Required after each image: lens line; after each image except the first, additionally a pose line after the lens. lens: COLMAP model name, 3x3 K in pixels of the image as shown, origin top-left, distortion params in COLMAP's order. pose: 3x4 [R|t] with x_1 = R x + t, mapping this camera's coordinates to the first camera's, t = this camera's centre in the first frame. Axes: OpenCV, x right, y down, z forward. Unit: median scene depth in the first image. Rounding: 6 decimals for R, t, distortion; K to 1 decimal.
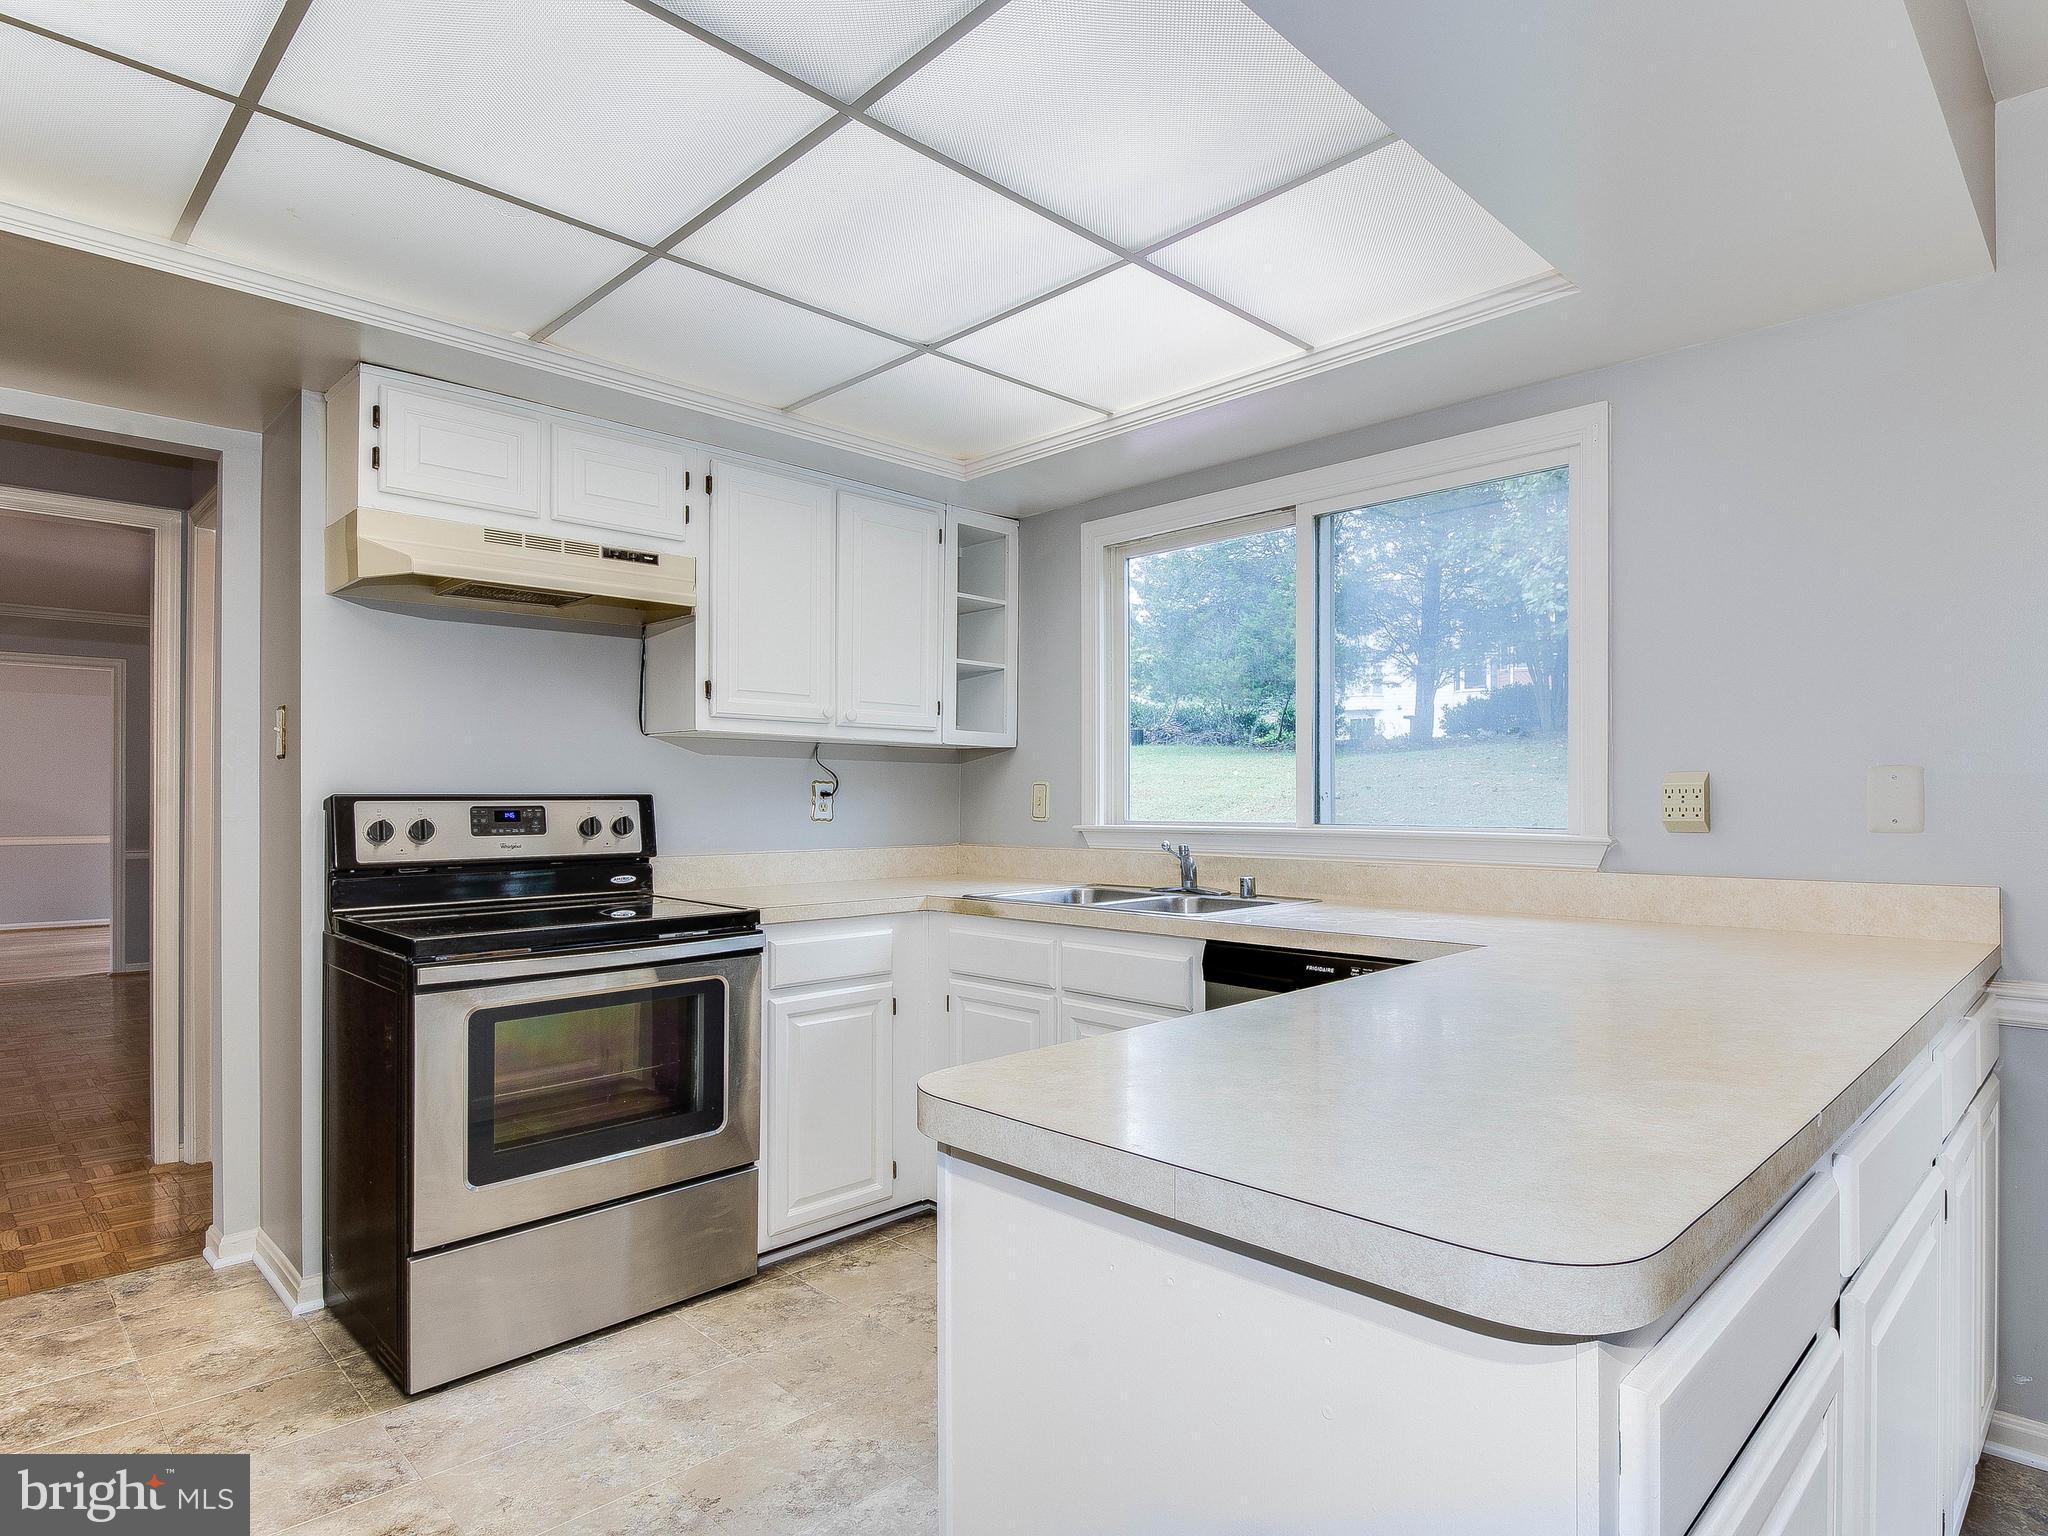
lens RADIAL K [[1120.6, 0, 1112.3], [0, 1120.6, 798.9], [0, 0, 1]] dist [0.006162, -0.000804]
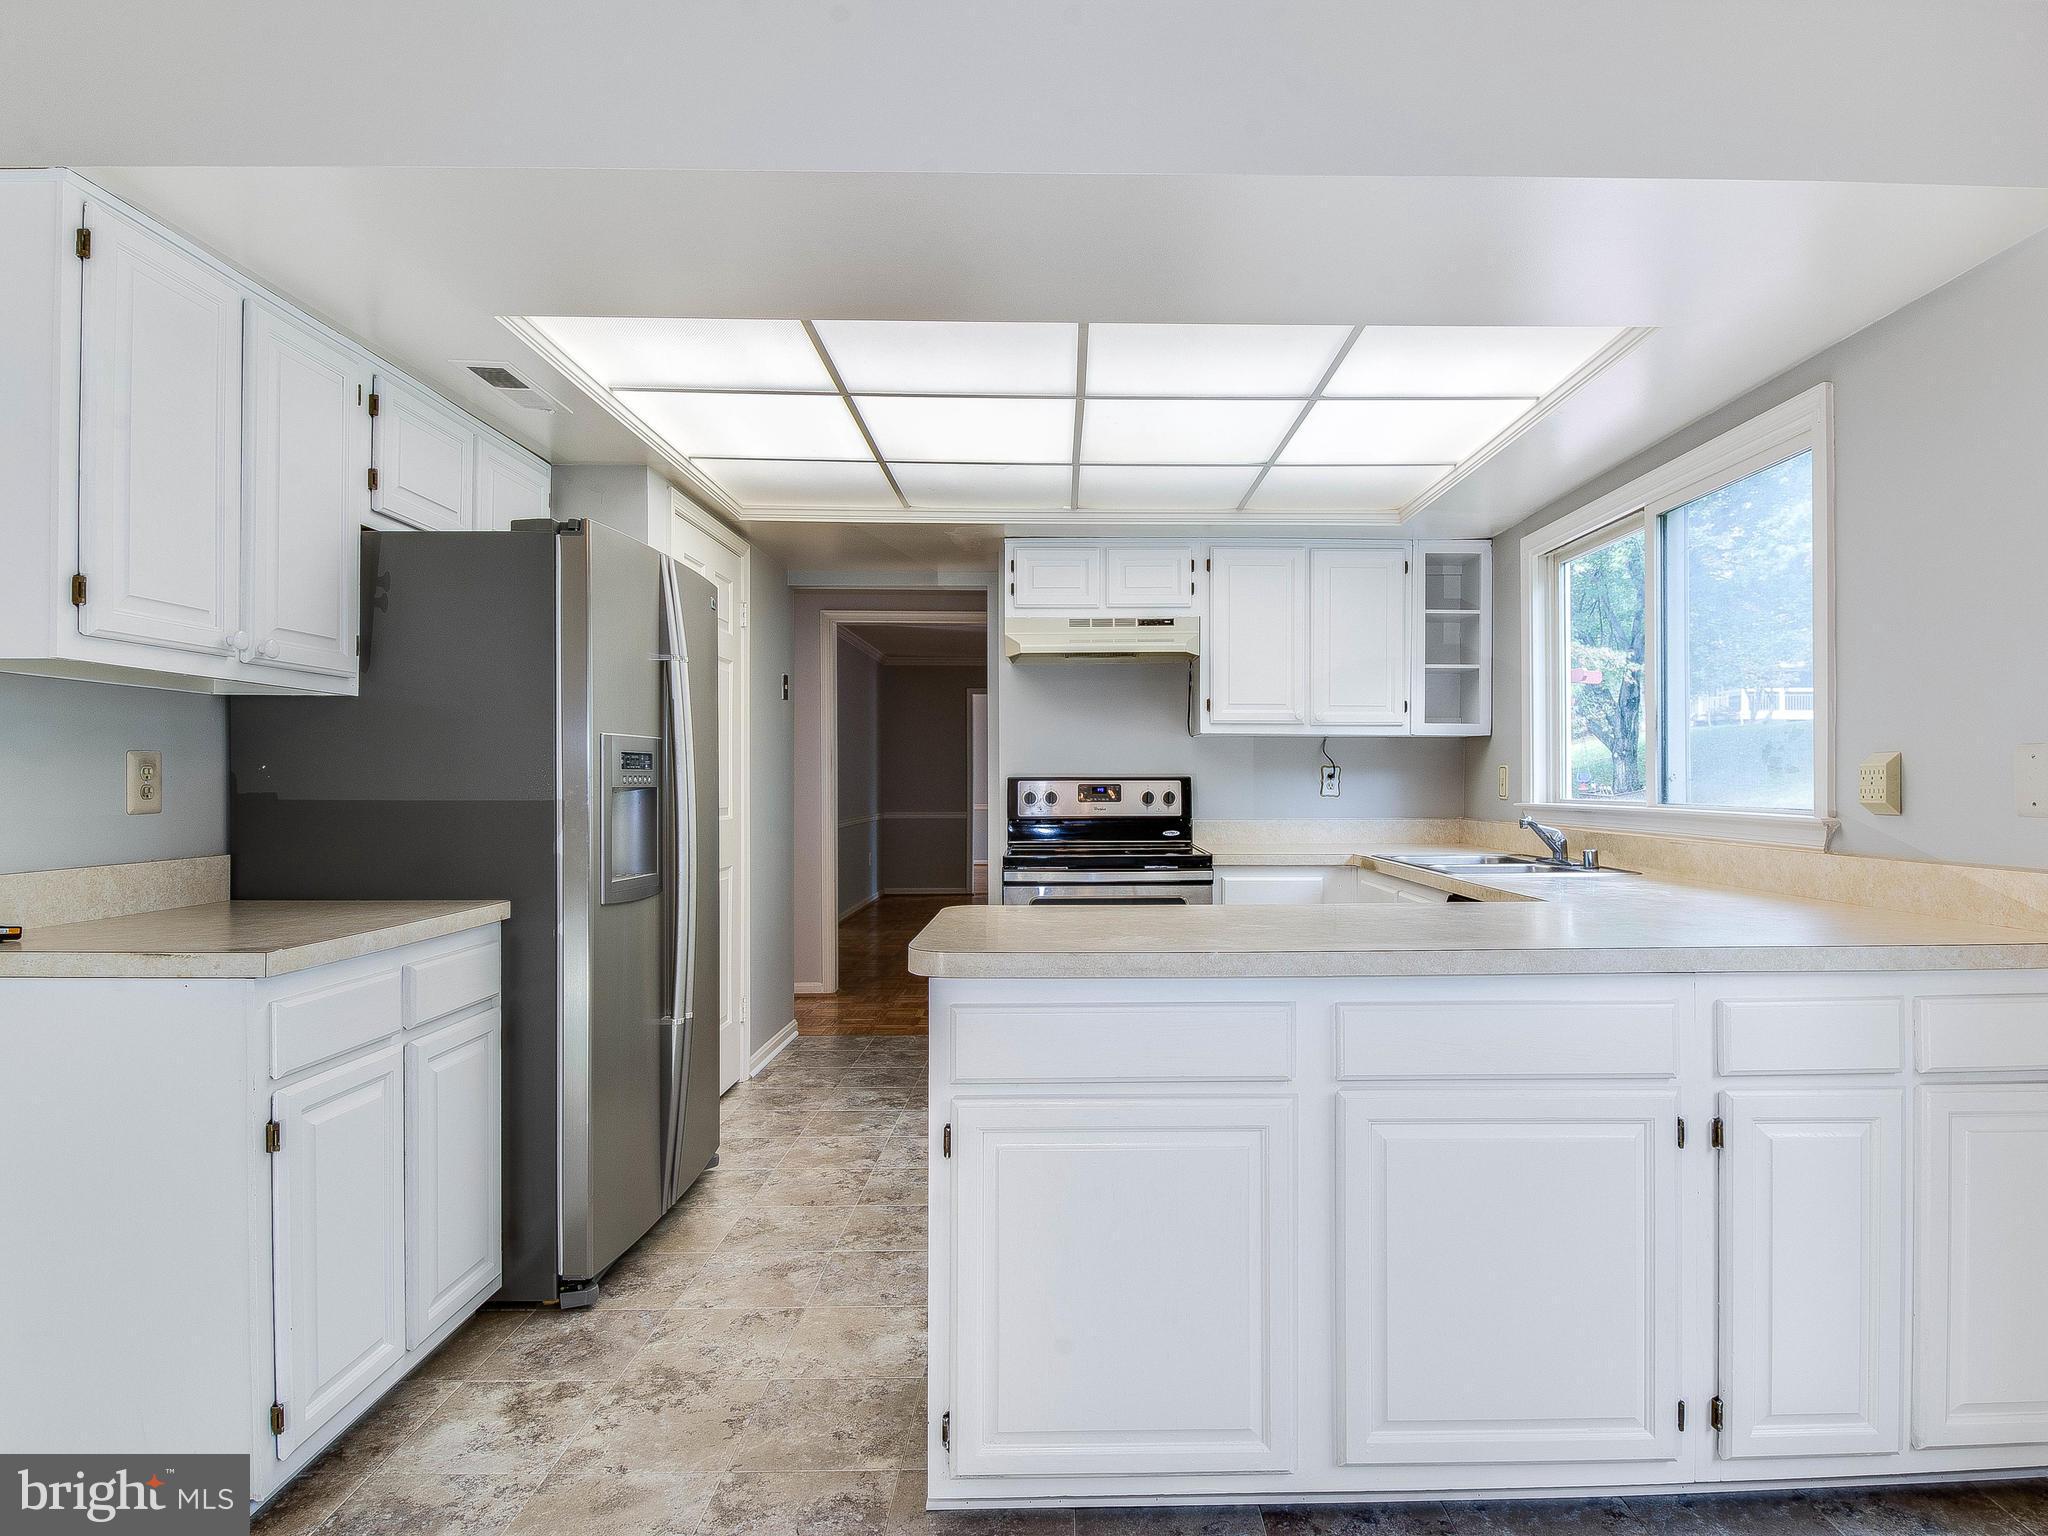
lens RADIAL K [[1120.8, 0, 1098.6], [0, 1120.8, 787.1], [0, 0, 1]] dist [0.030484, -0.032244]
pose [[0.706804, 0.005277, -0.707390, 0.594383], [-0.001379, 0.999981, 0.006081, 0.000889], [0.707408, -0.003322, 0.706798, -0.142562]]
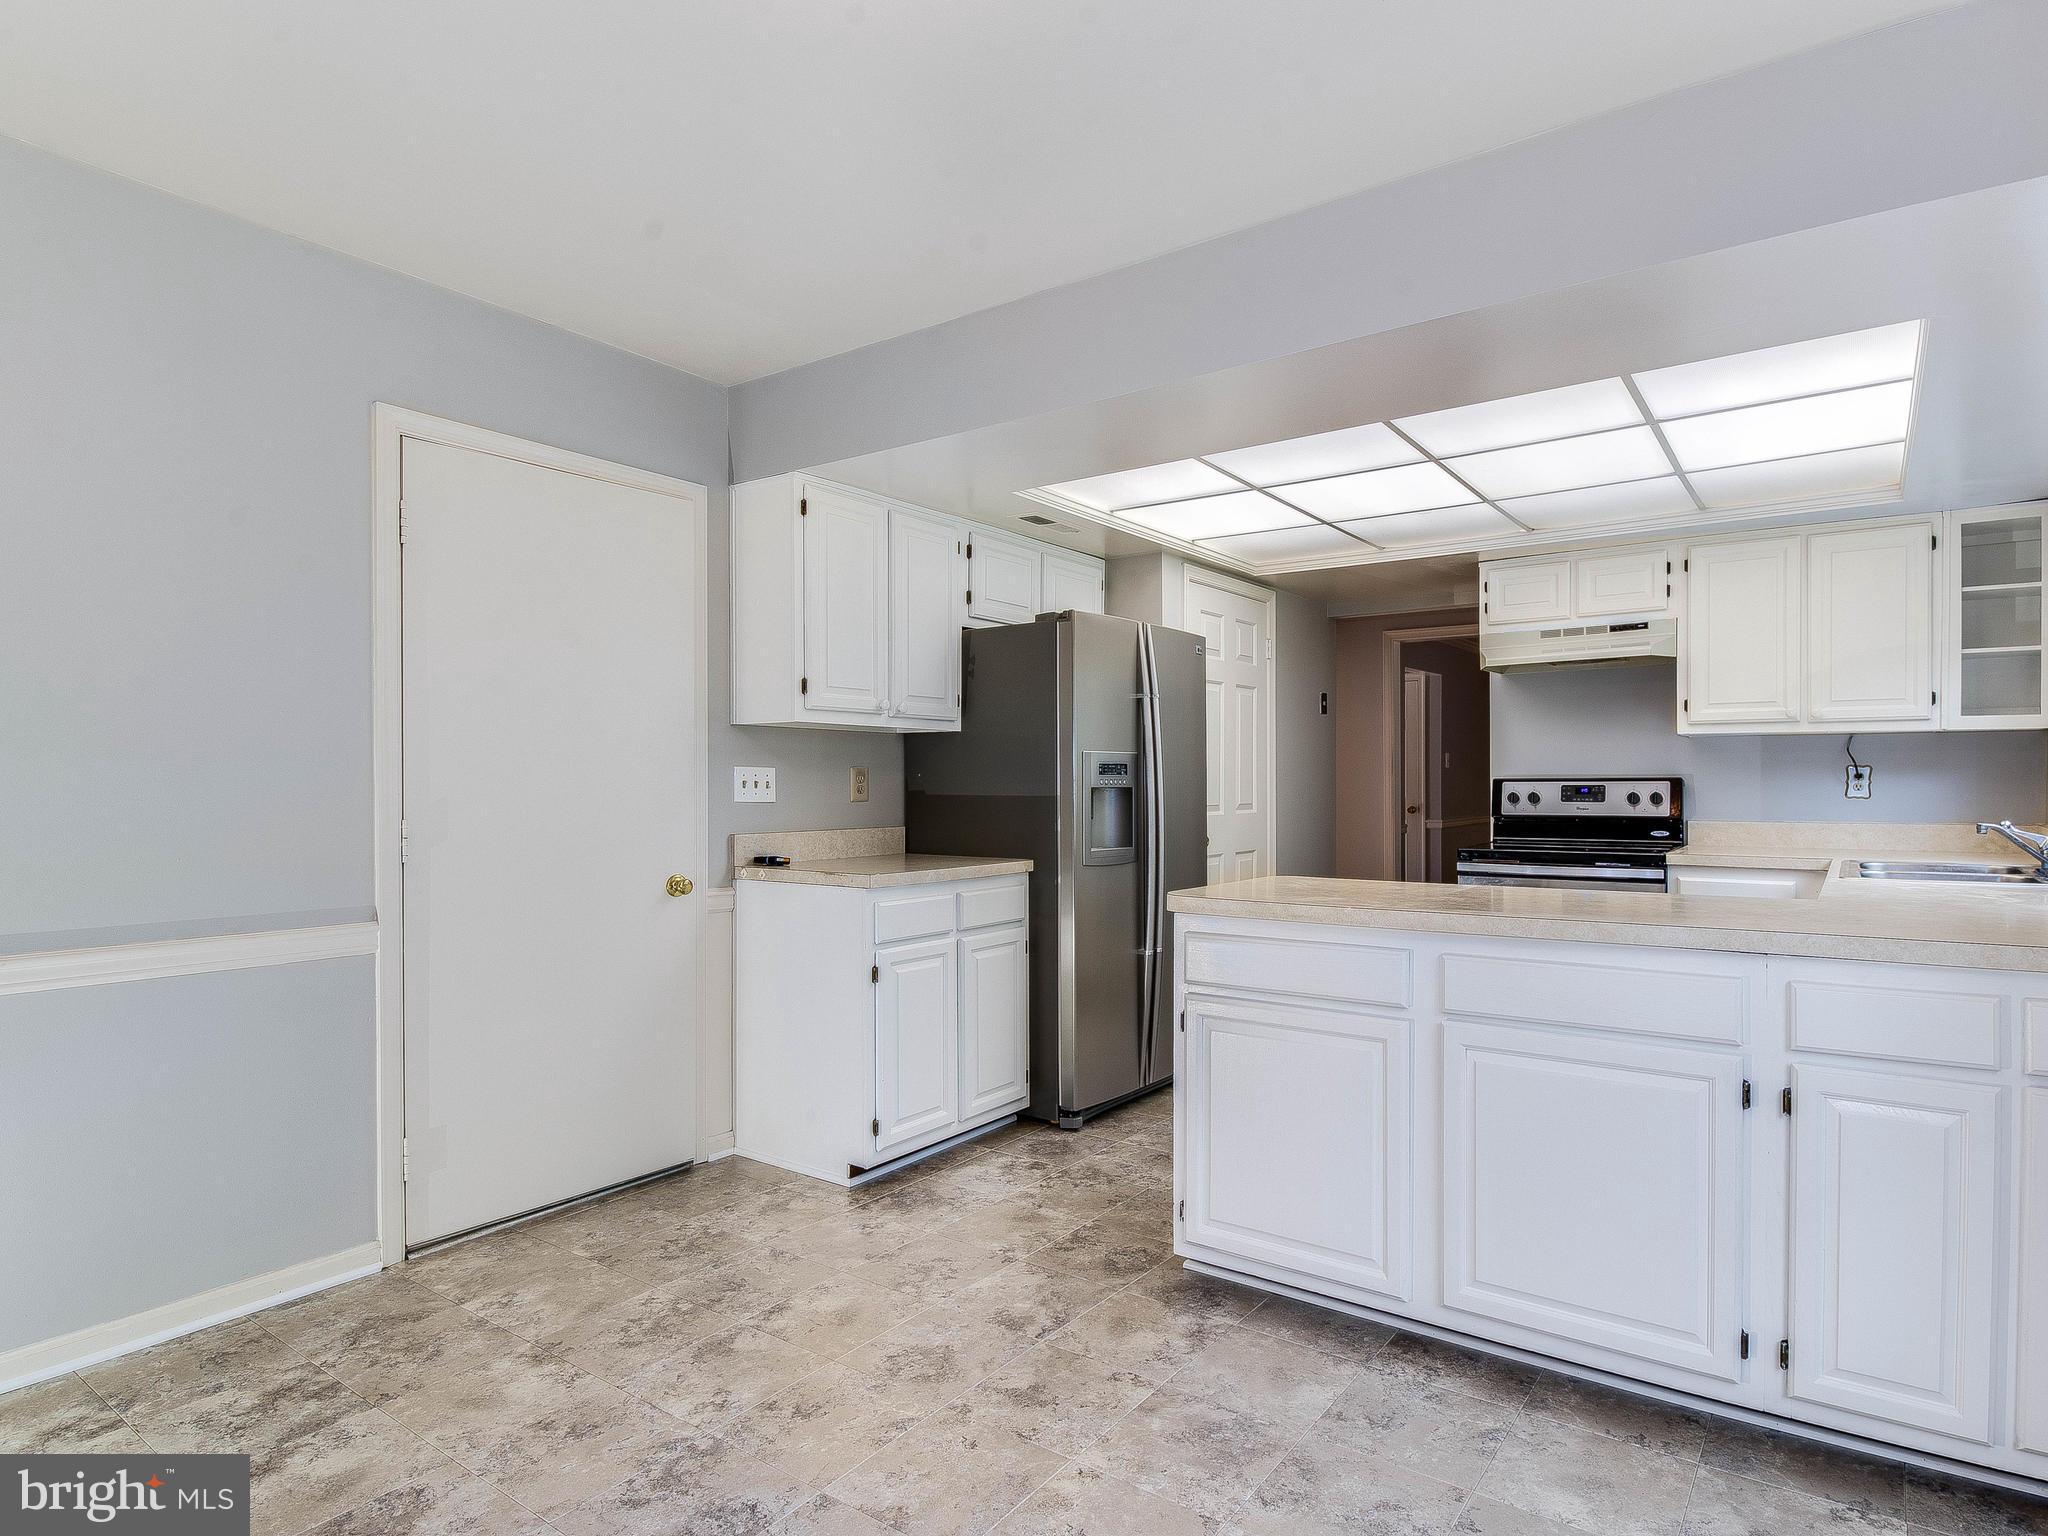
lens RADIAL K [[1120.6, 0, 1112.3], [0, 1120.6, 798.9], [0, 0, 1]] dist [0.006162, -0.000804]
pose [[0.164610, 0.015008, -0.986245, 0.994212], [0.001300, 0.999880, 0.015433, 0.000454], [0.986358, -0.003822, 0.164571, 0.020330]]
